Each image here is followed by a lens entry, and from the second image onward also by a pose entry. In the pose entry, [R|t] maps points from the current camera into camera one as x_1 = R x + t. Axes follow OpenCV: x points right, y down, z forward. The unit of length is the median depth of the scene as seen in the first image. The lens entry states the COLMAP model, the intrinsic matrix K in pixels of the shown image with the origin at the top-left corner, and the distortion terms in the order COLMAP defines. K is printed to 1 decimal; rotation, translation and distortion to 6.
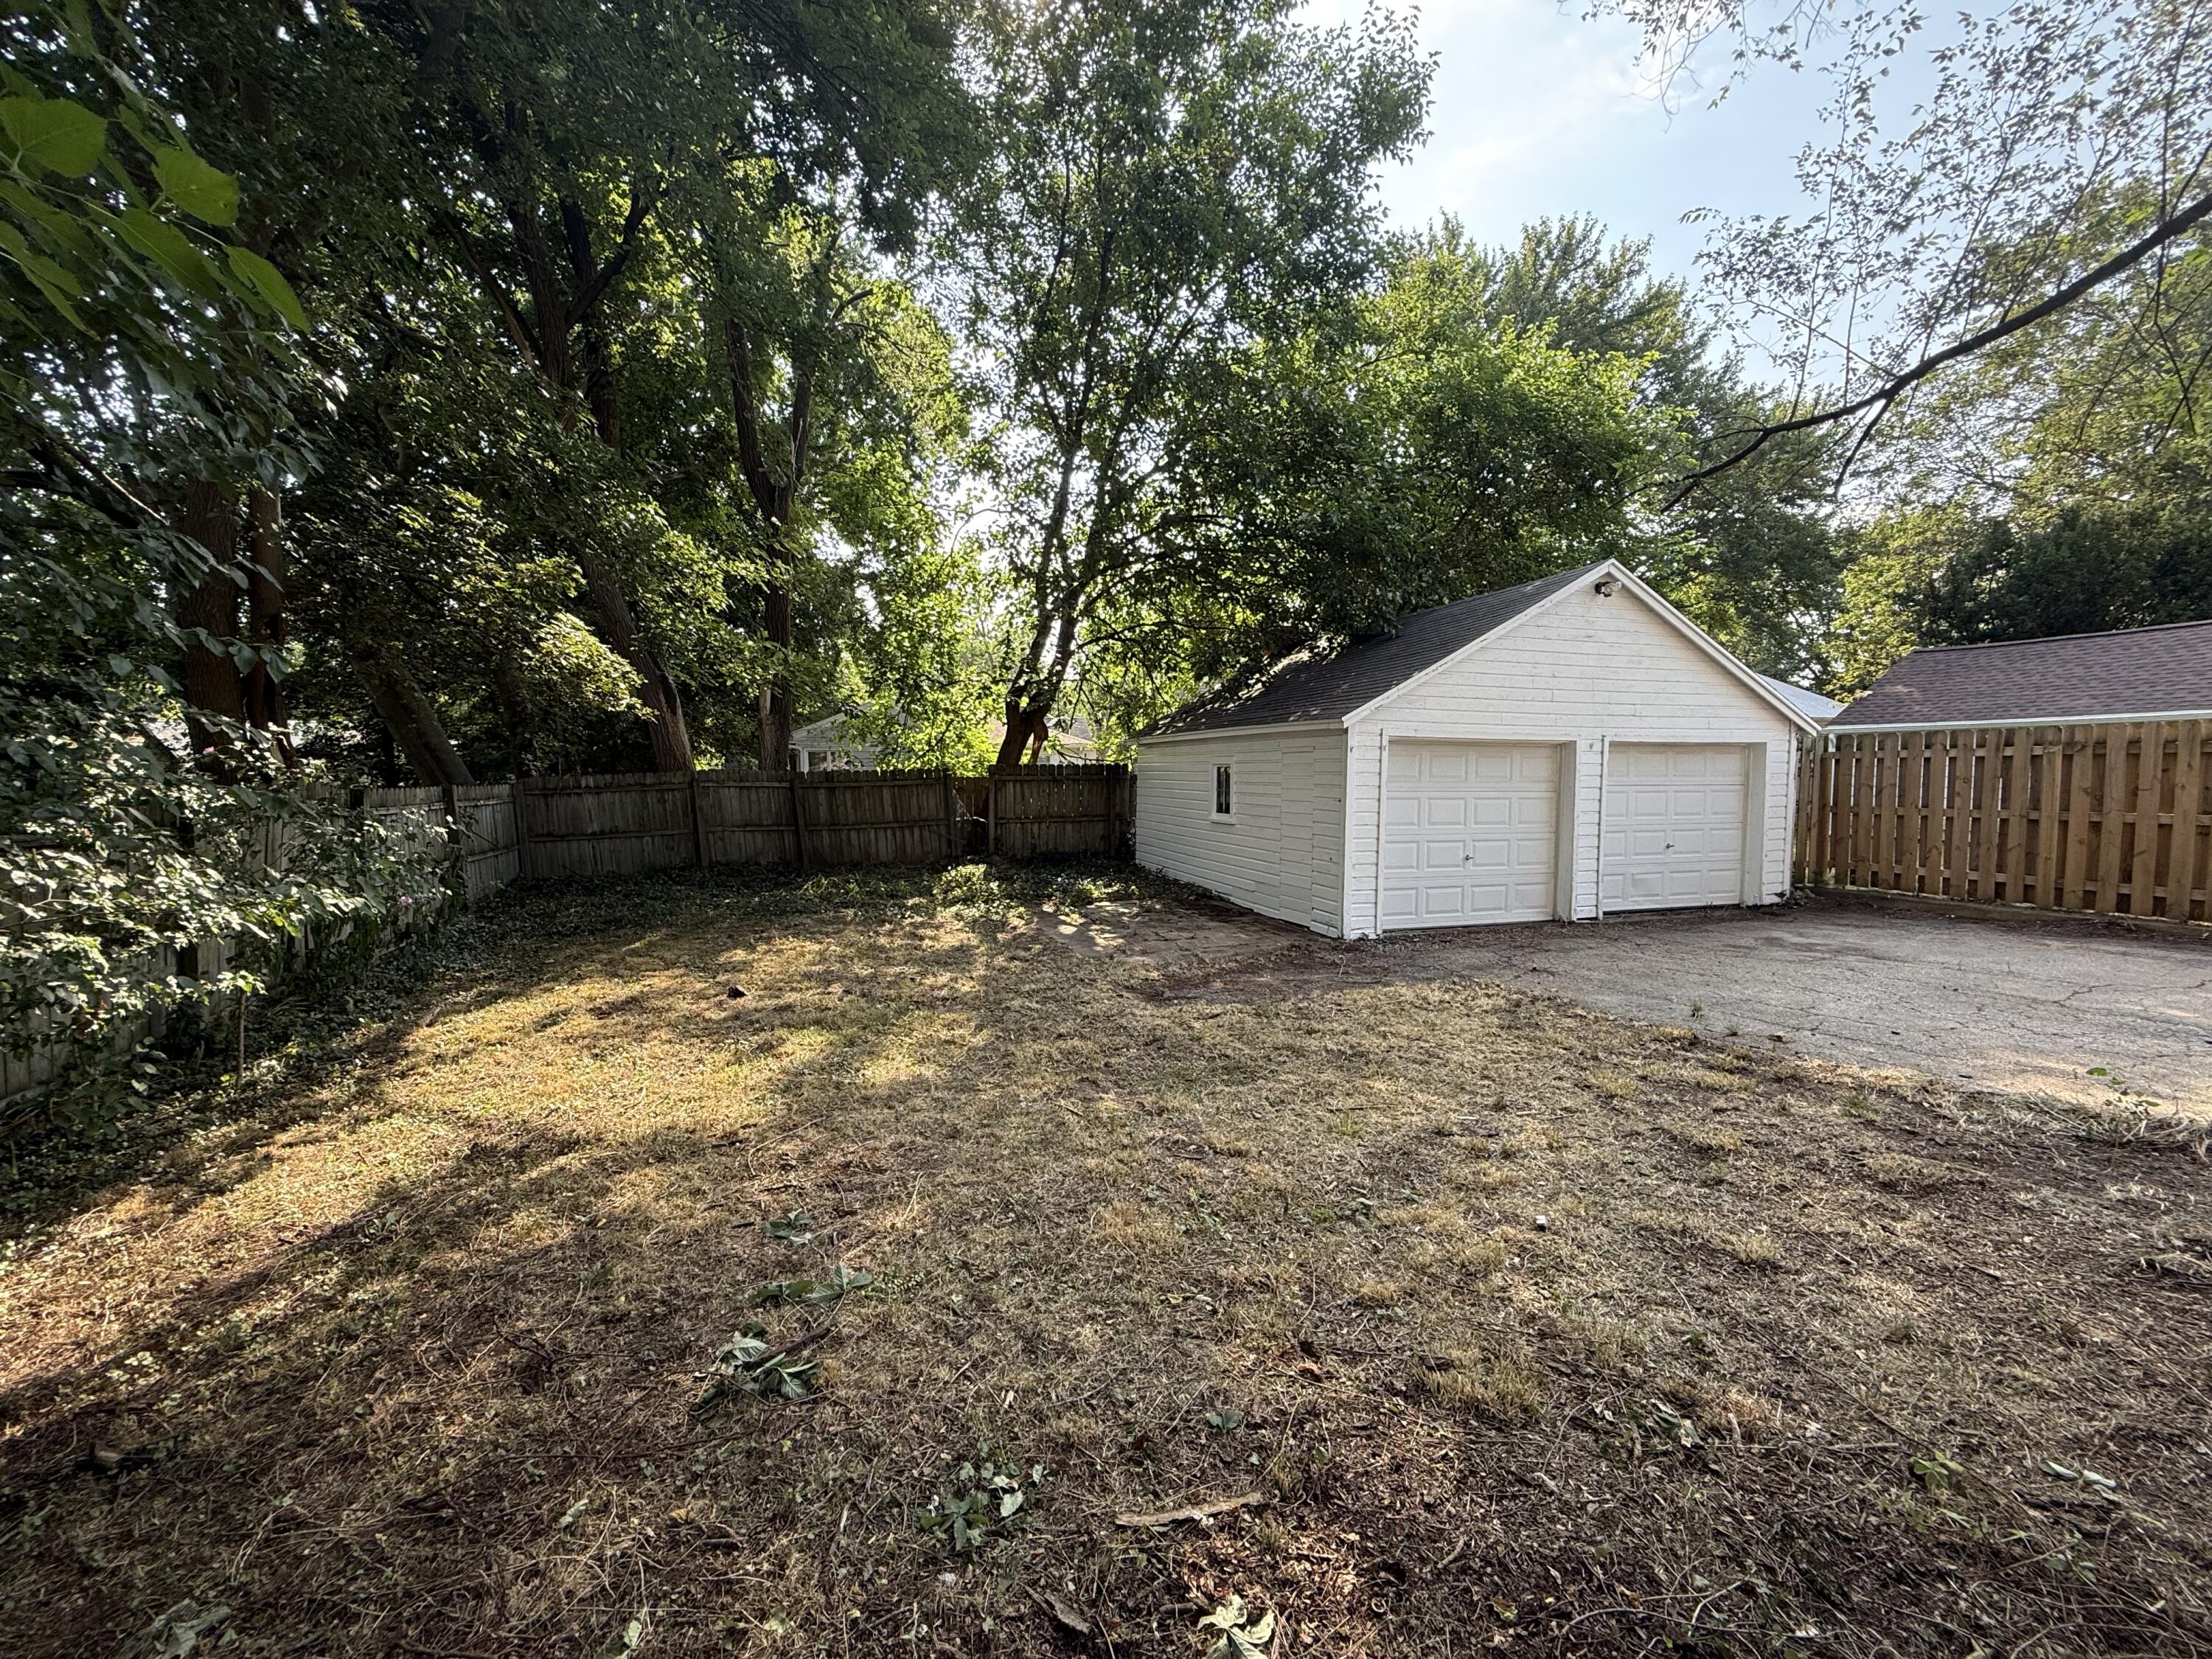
lens RADIAL K [[881.4, 0, 1106.9], [0, 881.4, 826.7], [0, 0, 1]] dist [-0.001902, 0.000716]
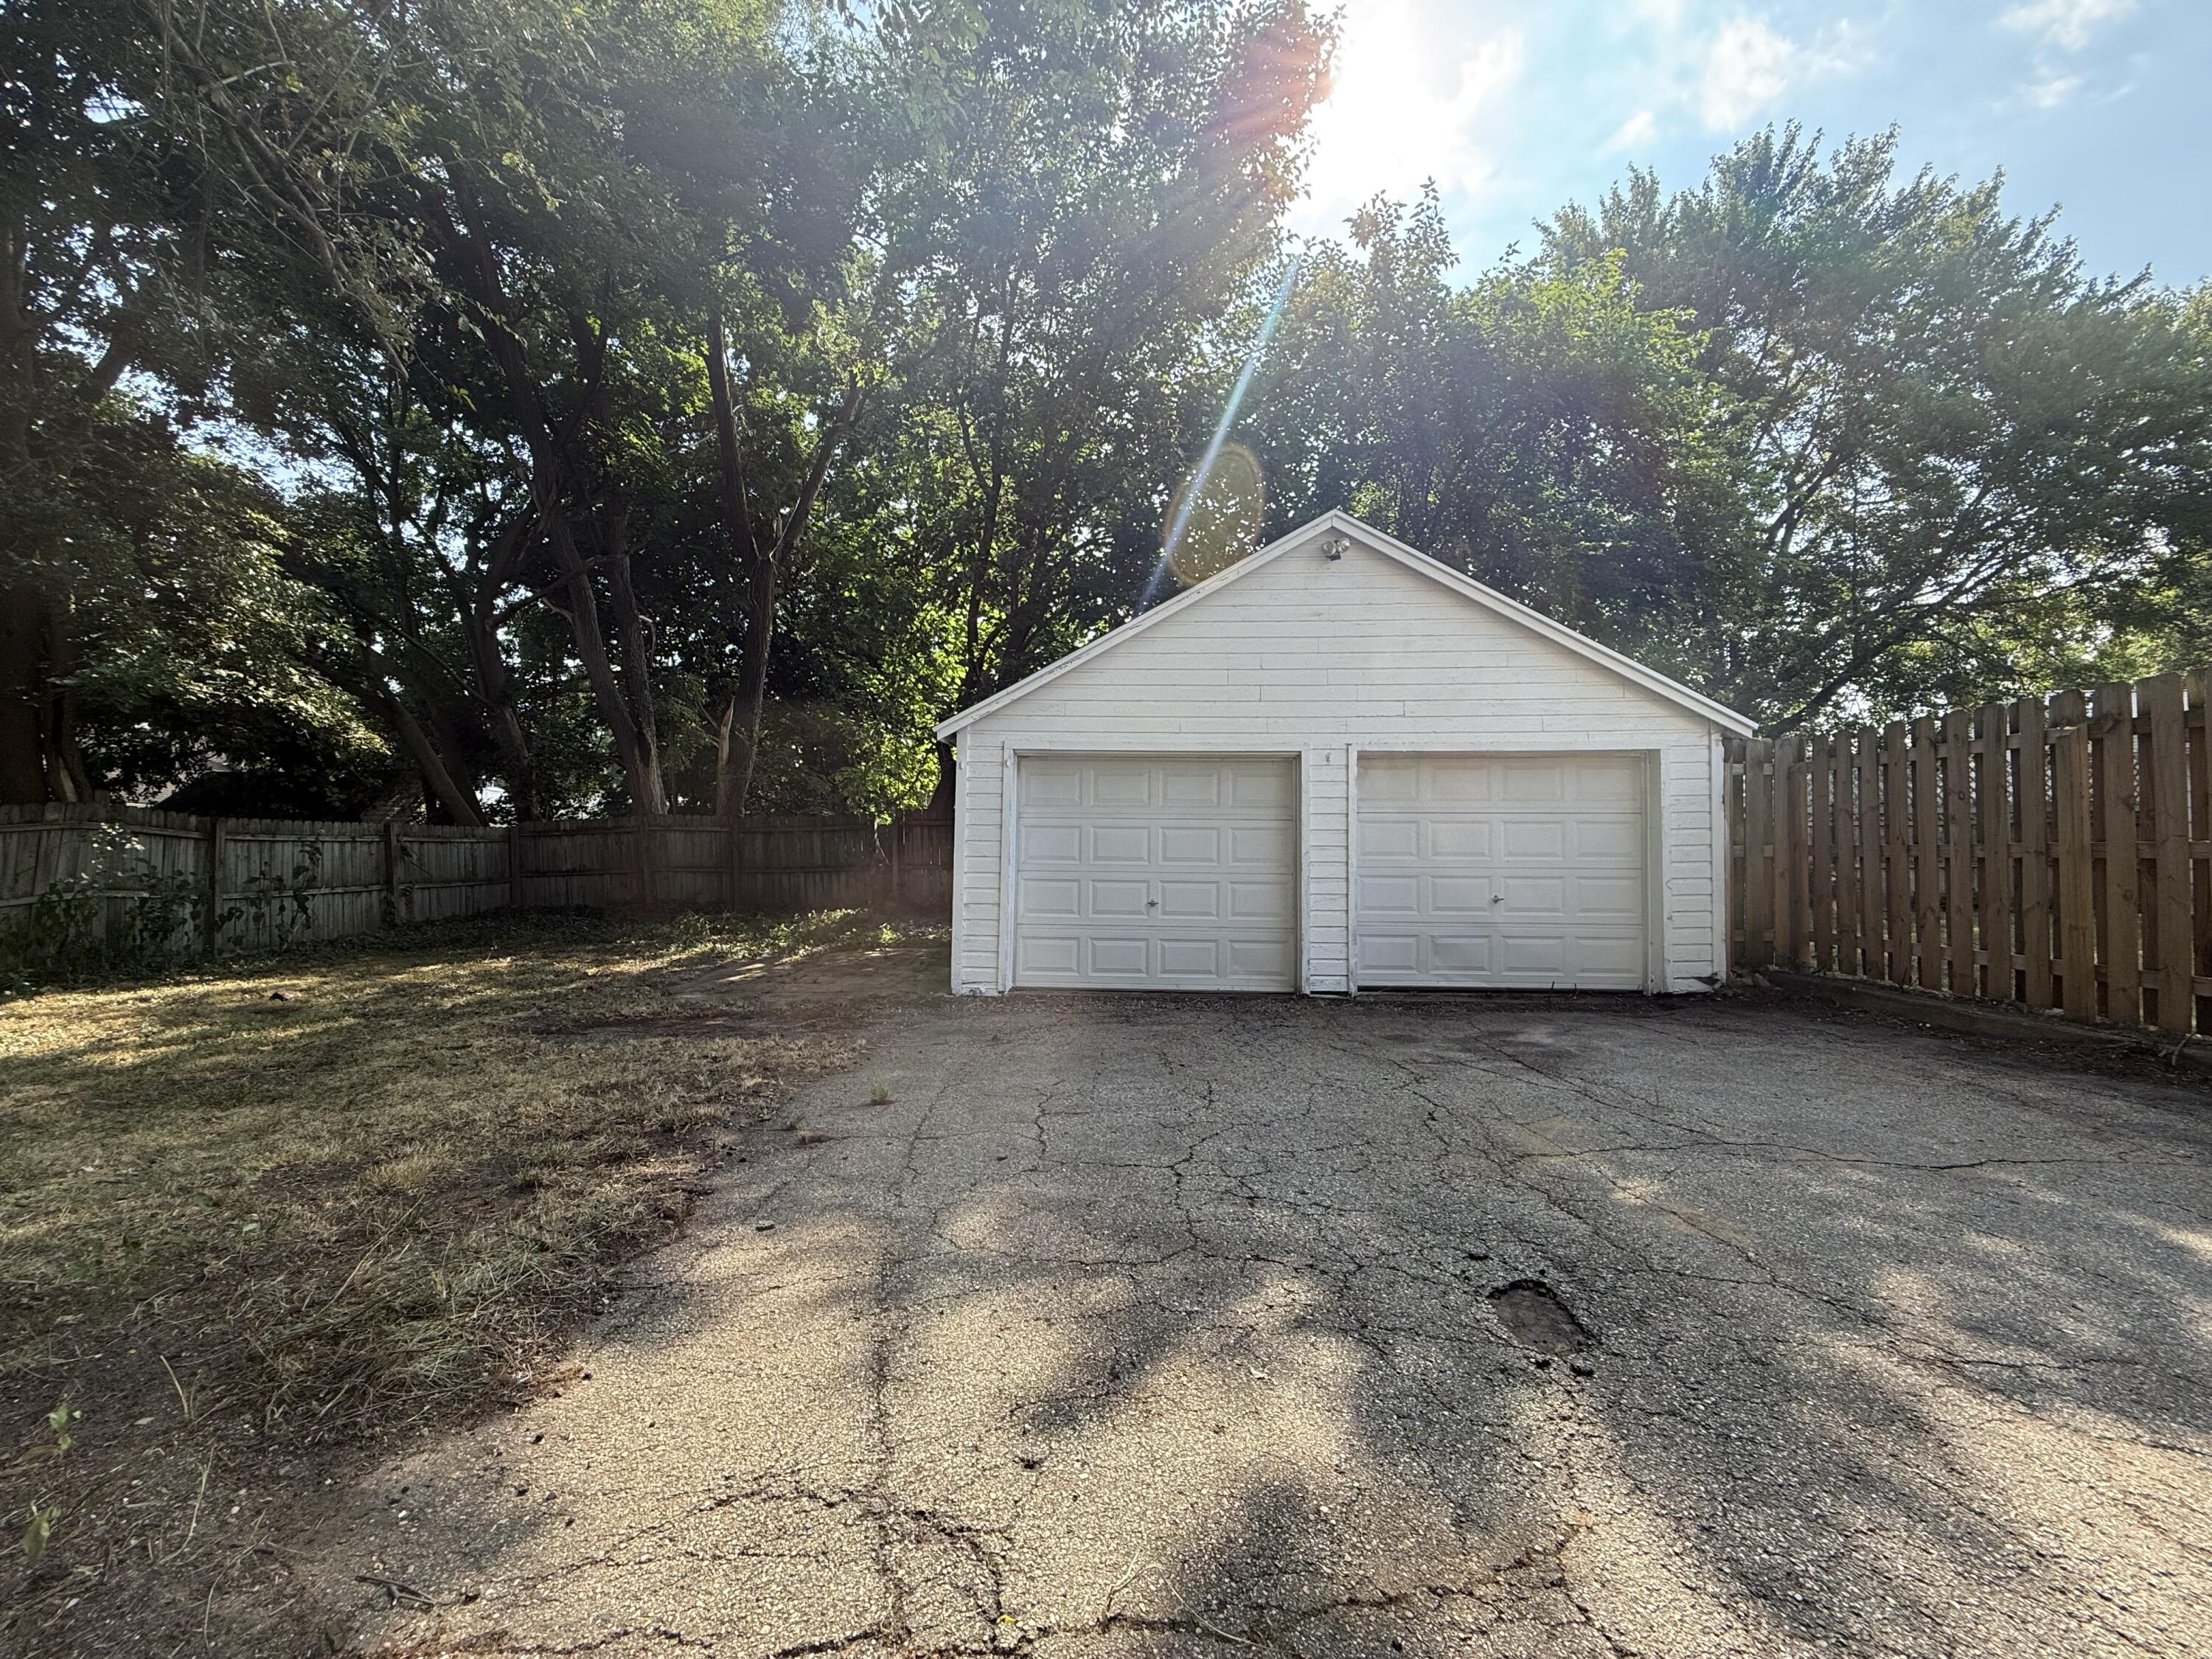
lens RADIAL K [[881.4, 0, 1103.7], [0, 881.4, 821.7], [0, 0, 1]] dist [-0.001902, 0.000716]
pose [[0.934654, -0.003651, -0.355539, 0.630409], [-0.025506, 0.996683, -0.077287, 0.024130], [0.354642, 0.081305, 0.931460, 0.238601]]
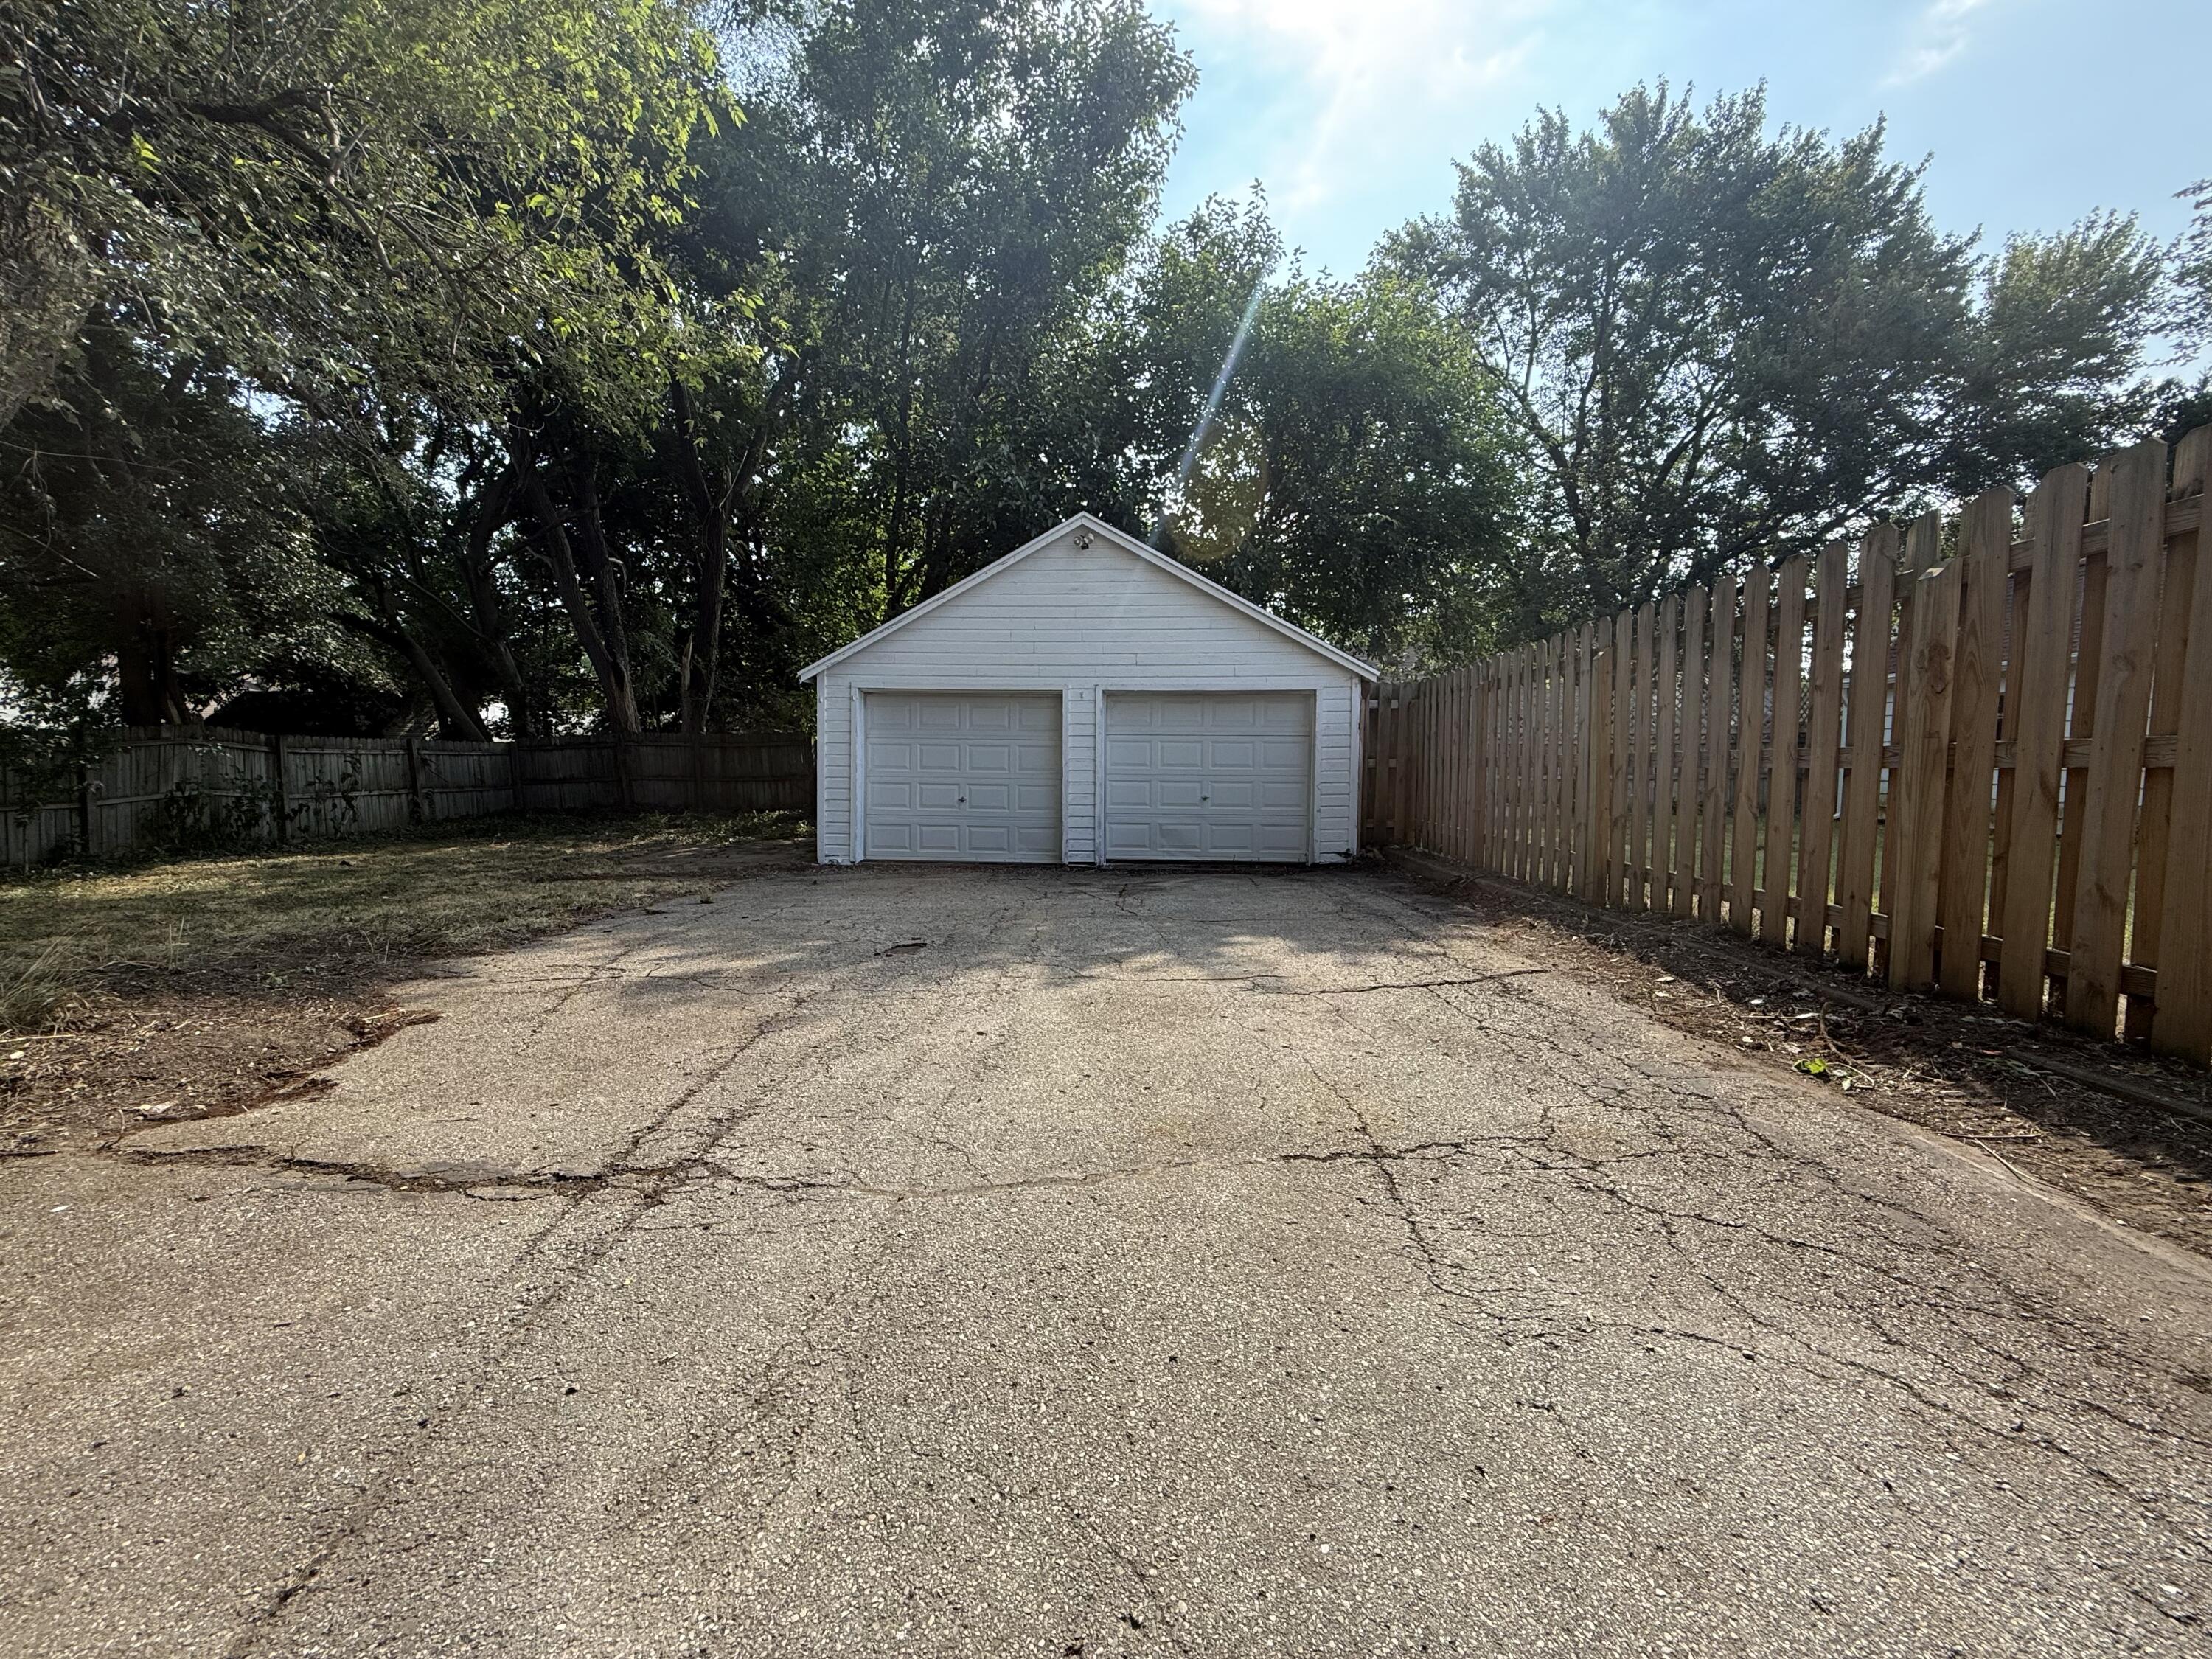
lens RADIAL K [[881.4, 0, 1109.1], [0, 881.4, 829.9], [0, 0, 1]] dist [-0.001902, 0.000716]
pose [[0.930909, 0.037131, -0.363359, 0.950366], [-0.028577, 0.999174, 0.028892, 0.034728], [0.364132, -0.016512, 0.931201, 0.046393]]
